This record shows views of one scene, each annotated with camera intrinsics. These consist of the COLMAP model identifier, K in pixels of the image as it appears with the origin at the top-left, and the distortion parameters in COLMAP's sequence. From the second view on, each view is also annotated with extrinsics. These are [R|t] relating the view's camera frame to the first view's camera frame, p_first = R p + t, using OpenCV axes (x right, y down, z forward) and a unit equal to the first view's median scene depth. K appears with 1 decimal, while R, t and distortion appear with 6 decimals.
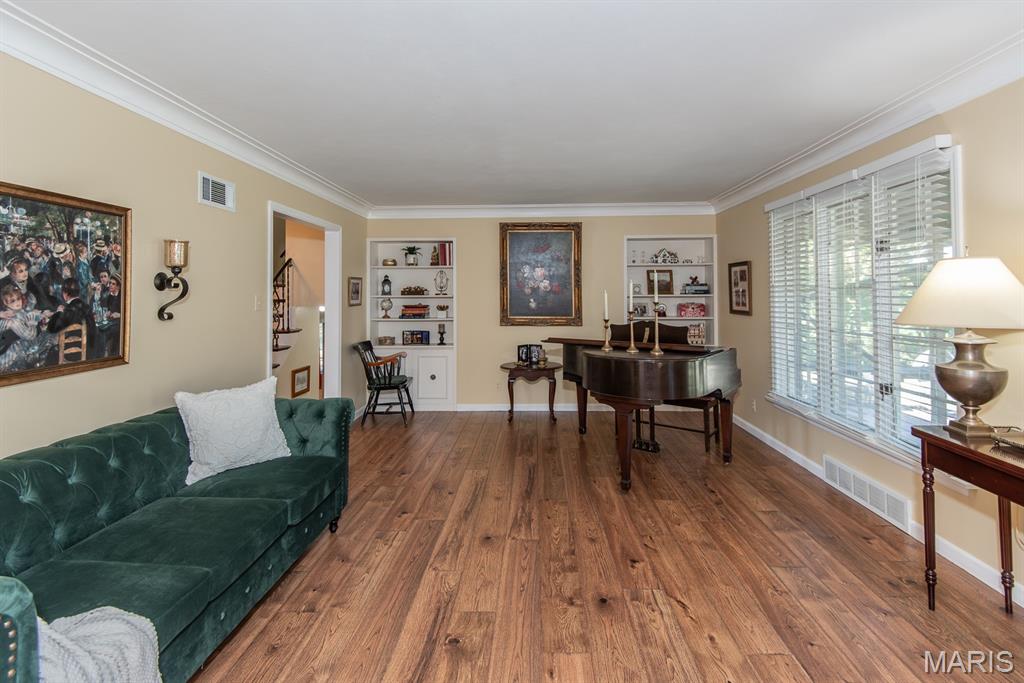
lens RADIAL K [[473.8, 0, 521.1], [0, 473.8, 305.8], [0, 0, 1]] dist [-0.001450, -0.000442]
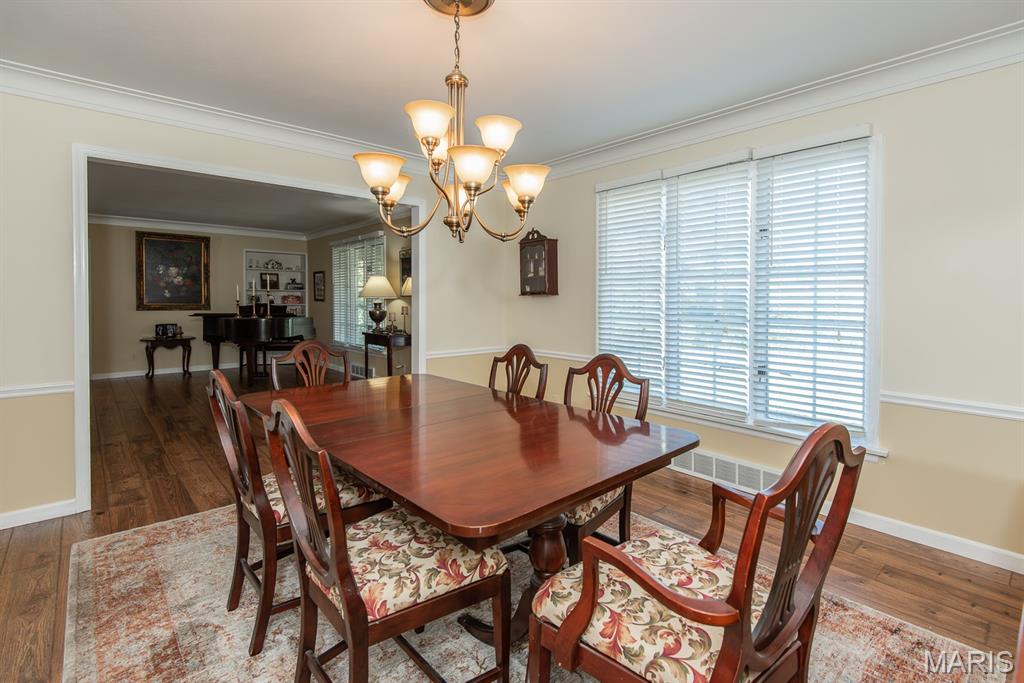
lens RADIAL K [[473.8, 0, 521.1], [0, 473.8, 305.8], [0, 0, 1]] dist [-0.001450, -0.000442]
pose [[0.714053, 0.000442, 0.700092, -0.208359], [0.004719, 0.999974, -0.005444, 0.043377], [-0.700076, 0.007191, 0.714032, -0.691030]]
